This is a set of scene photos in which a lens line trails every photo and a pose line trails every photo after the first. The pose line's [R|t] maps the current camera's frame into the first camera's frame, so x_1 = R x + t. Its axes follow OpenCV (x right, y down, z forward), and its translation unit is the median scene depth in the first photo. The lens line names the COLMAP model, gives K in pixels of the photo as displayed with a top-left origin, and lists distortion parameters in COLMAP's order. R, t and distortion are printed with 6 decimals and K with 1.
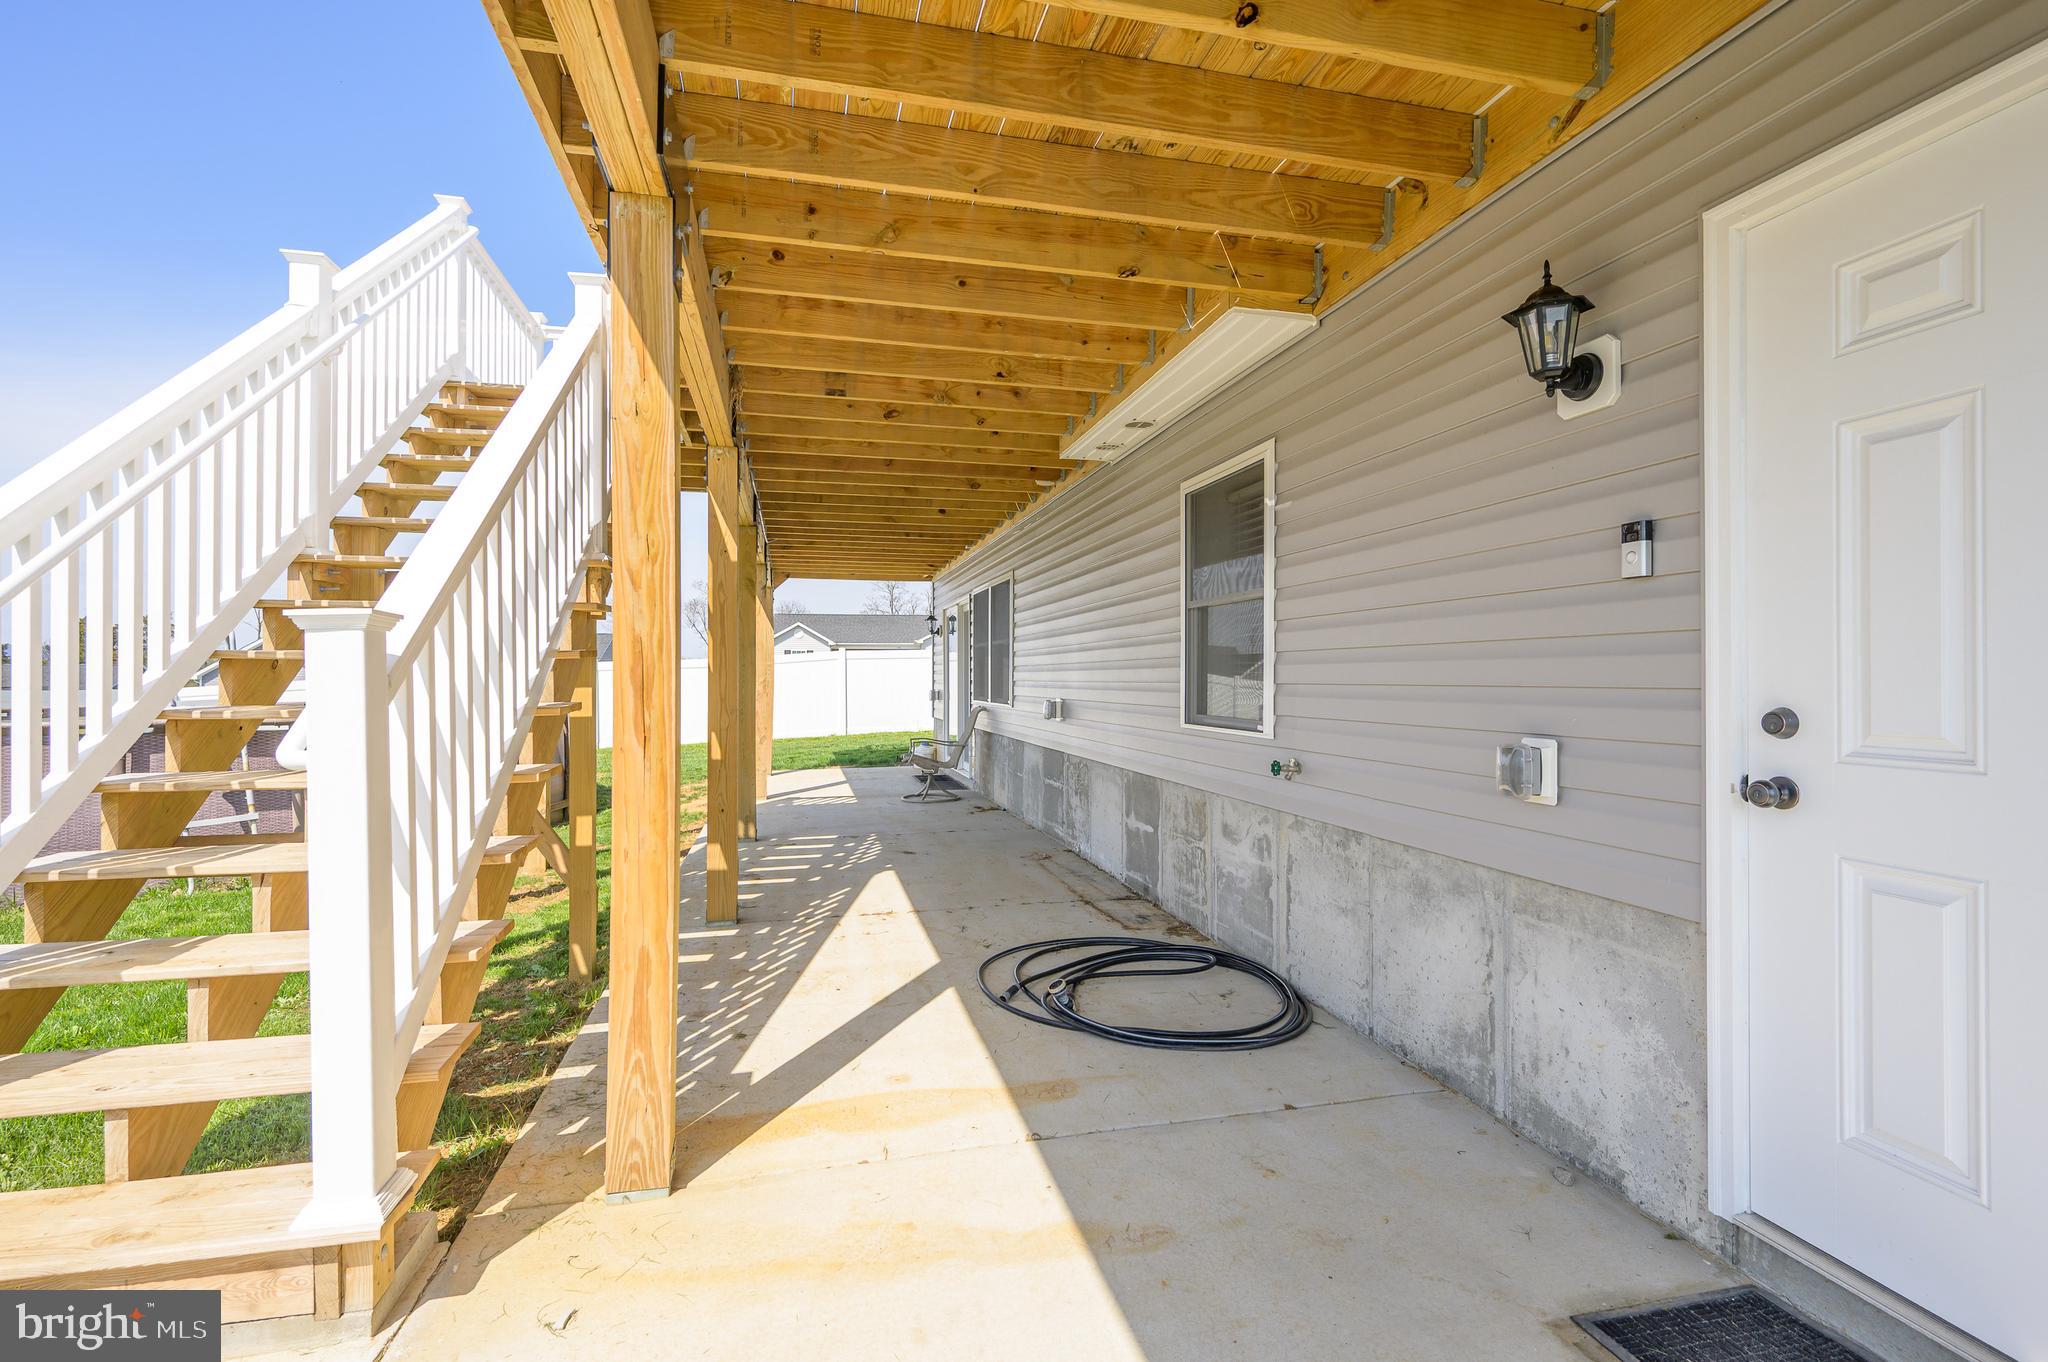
lens RADIAL K [[915.1, 0, 1016.0], [0, 915.1, 669.9], [0, 0, 1]] dist [-0.002967, -0.001561]
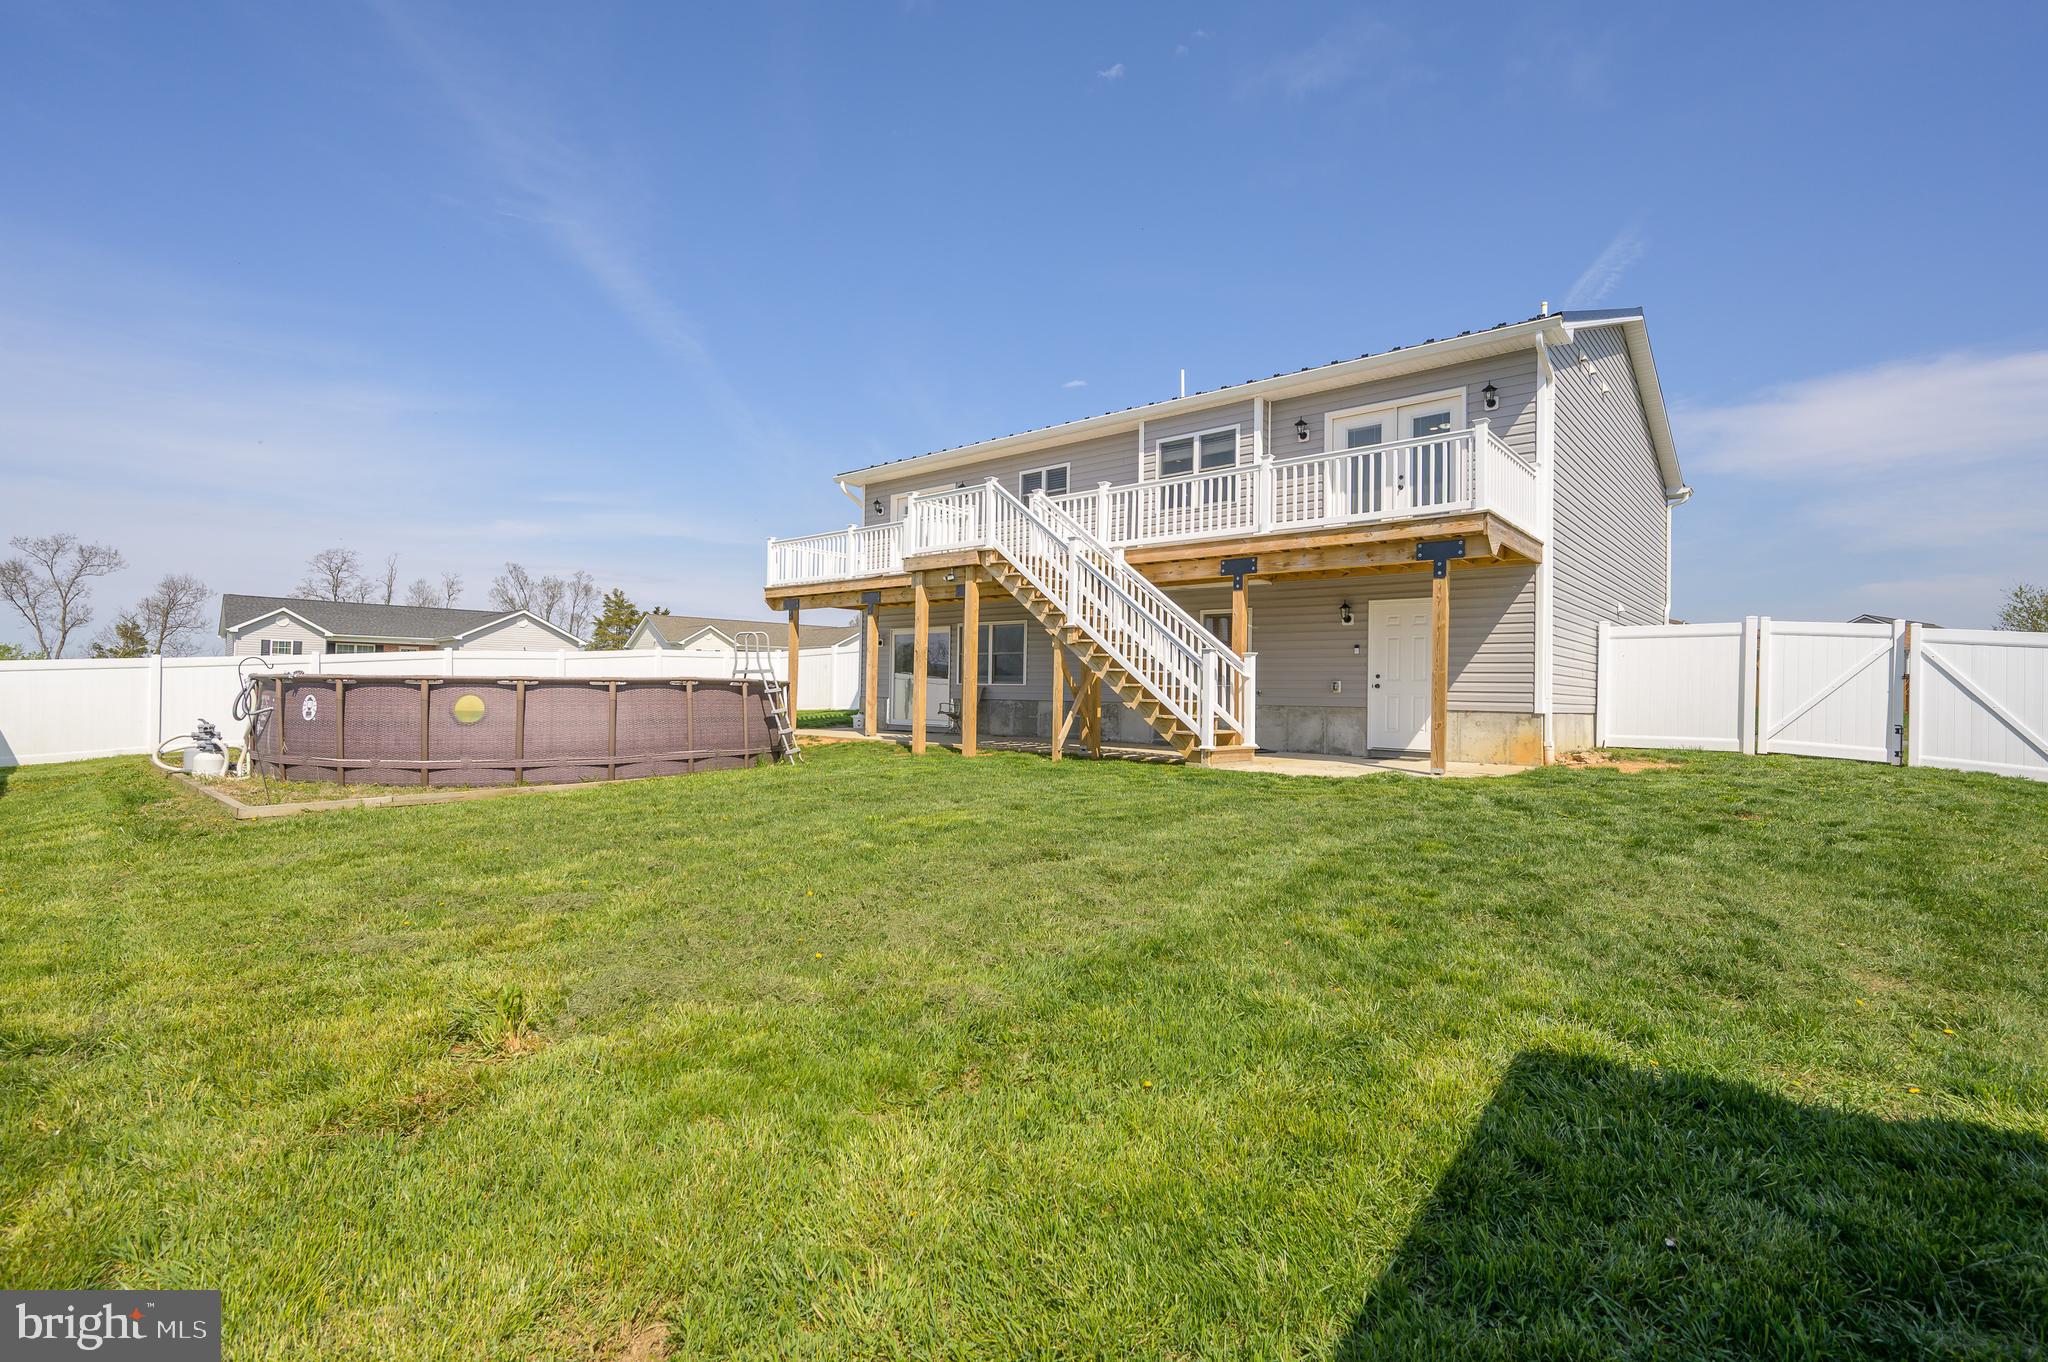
lens RADIAL K [[915.1, 0, 1021.6], [0, 915.1, 676.1], [0, 0, 1]] dist [-0.002967, -0.001561]
pose [[0.810611, 0.020049, 0.585242, -4.069758], [-0.018834, 0.999789, -0.008163, 0.121663], [-0.585282, -0.004405, 0.810818, -2.297248]]
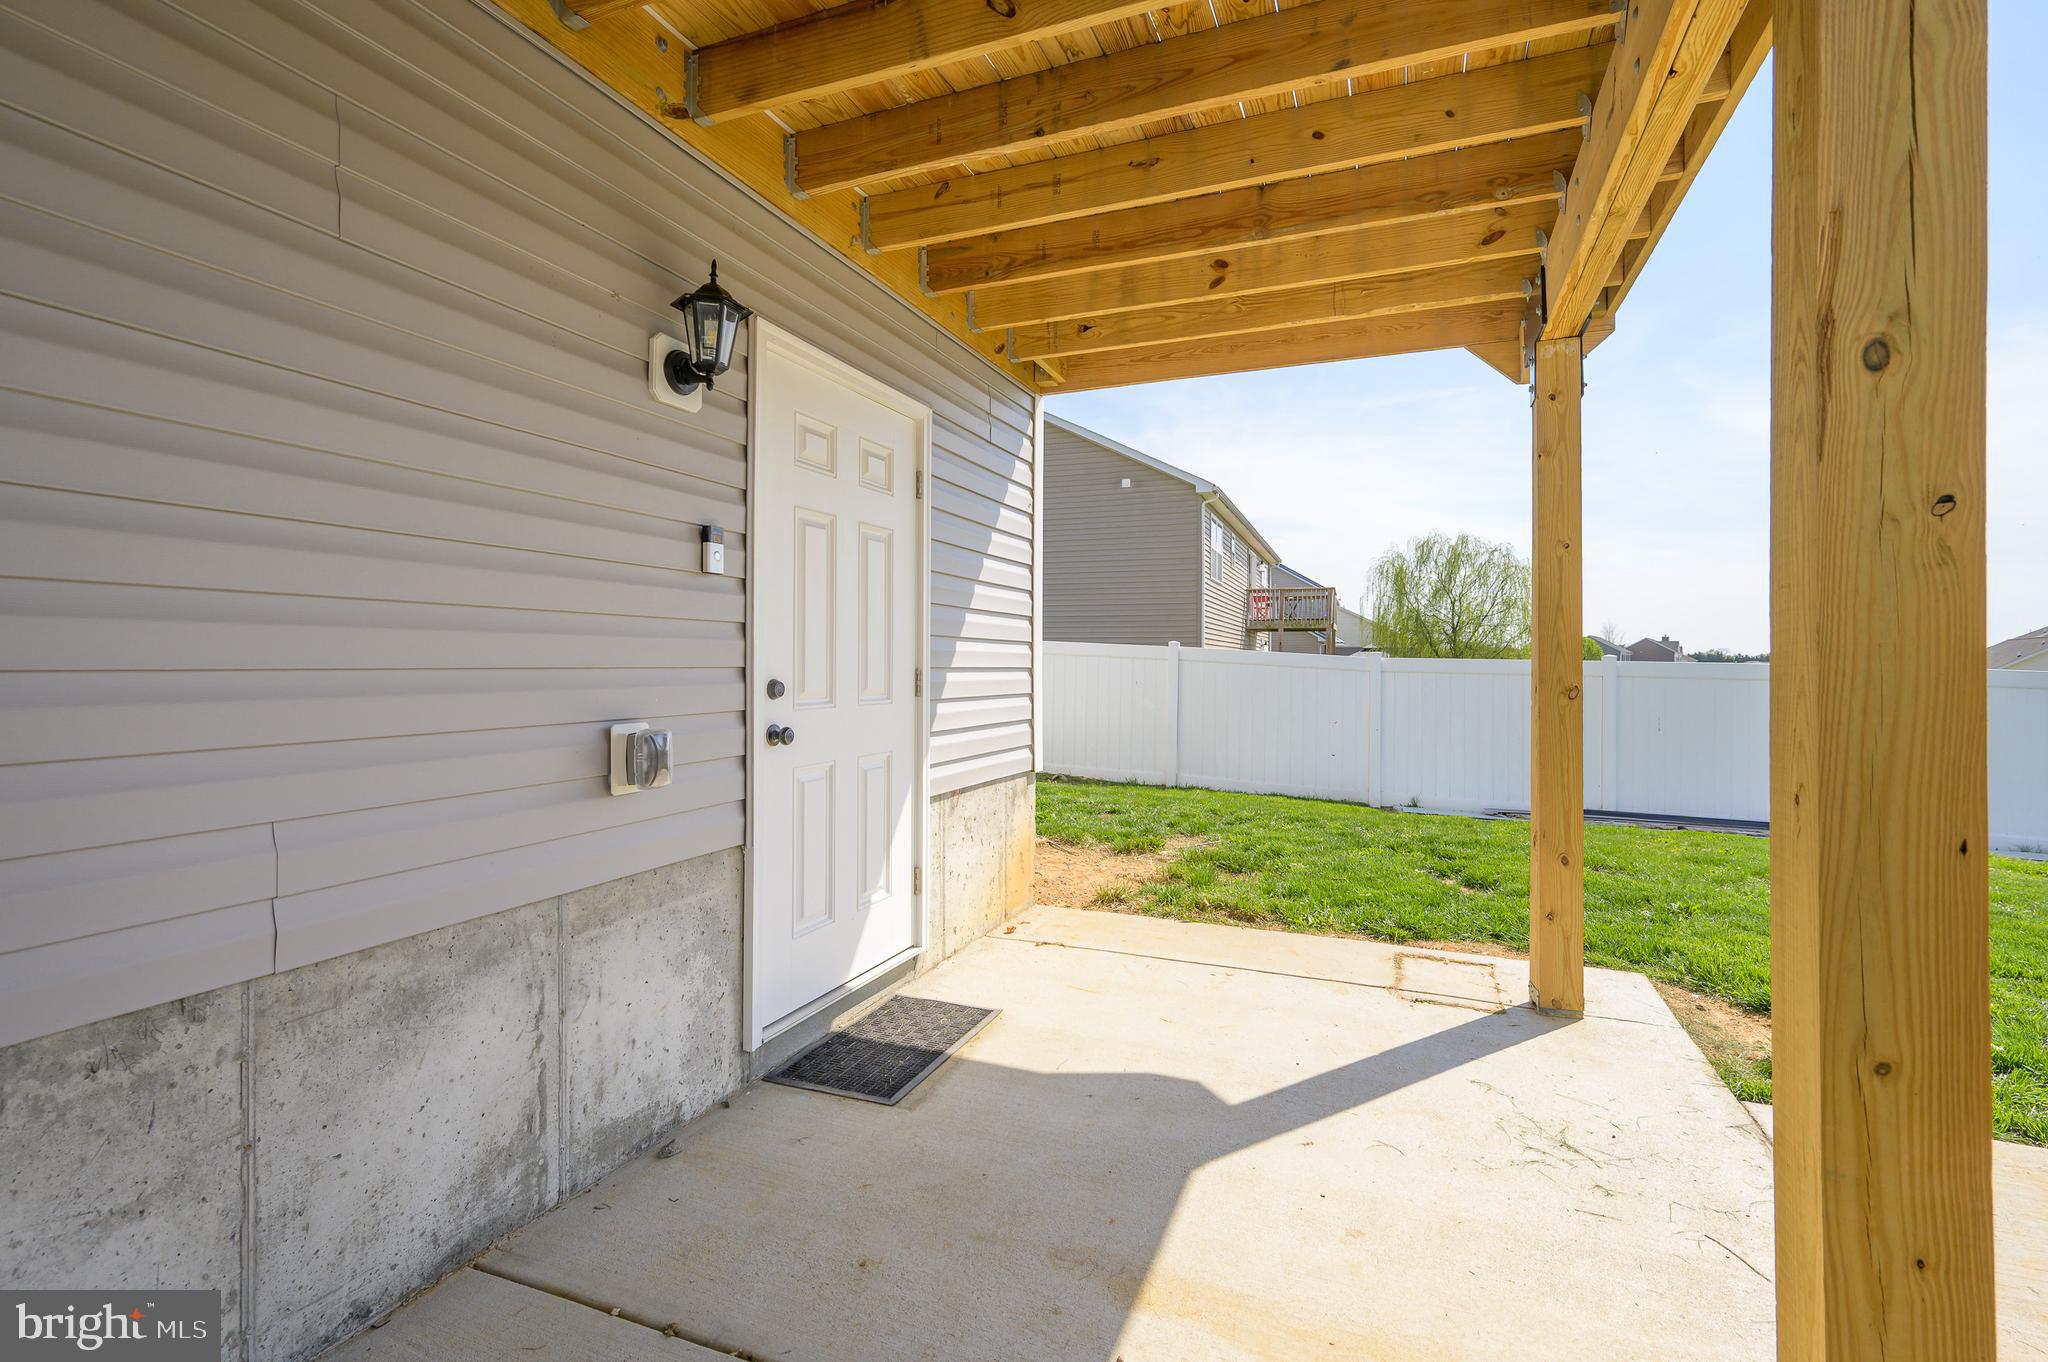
lens RADIAL K [[915.1, 0, 1045.7], [0, 915.1, 660.2], [0, 0, 1]] dist [-0.002967, -0.001561]
pose [[-0.817984, 0.000015, 0.575241, -0.294163], [-0.006870, 0.999928, -0.009796, 0.016300], [-0.575200, -0.011965, -0.817925, 1.446486]]
